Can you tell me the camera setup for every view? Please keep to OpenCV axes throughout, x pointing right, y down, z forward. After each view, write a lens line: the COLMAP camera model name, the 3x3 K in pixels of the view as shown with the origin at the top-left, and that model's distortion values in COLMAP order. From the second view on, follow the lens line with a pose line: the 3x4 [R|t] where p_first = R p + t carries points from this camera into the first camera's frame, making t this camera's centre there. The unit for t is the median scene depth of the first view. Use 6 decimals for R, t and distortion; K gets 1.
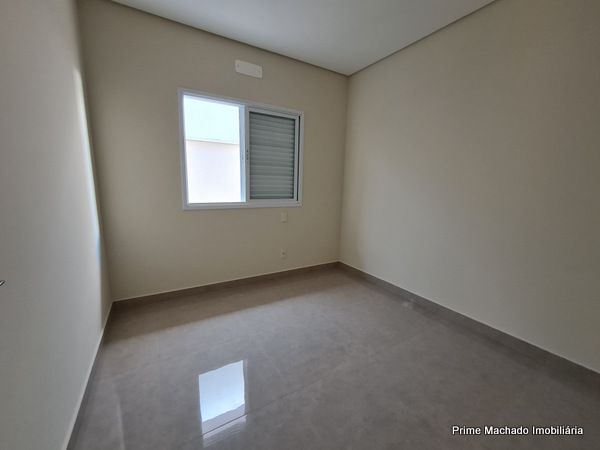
lens RADIAL K [[244.2, 0, 305.5], [0, 244.2, 221.6], [0, 0, 1]] dist [-0.003087, 0.000062]
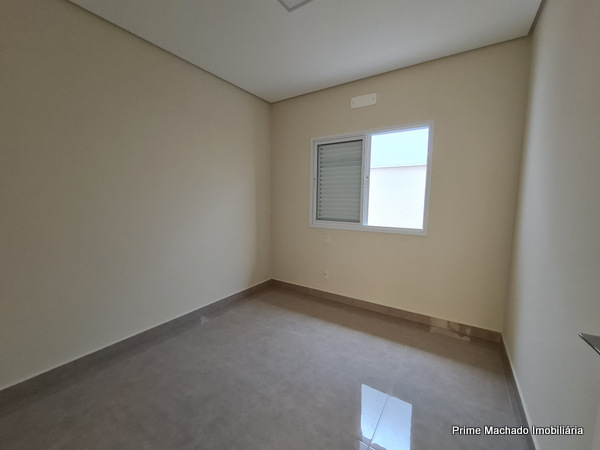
lens RADIAL K [[244.2, 0, 306.4], [0, 244.2, 228.4], [0, 0, 1]] dist [-0.003087, 0.000062]
pose [[0.450674, 0.078703, -0.889212, 0.674344], [-0.152869, 0.988196, 0.009987, -0.048396], [0.879502, 0.131432, 0.457386, 0.379914]]
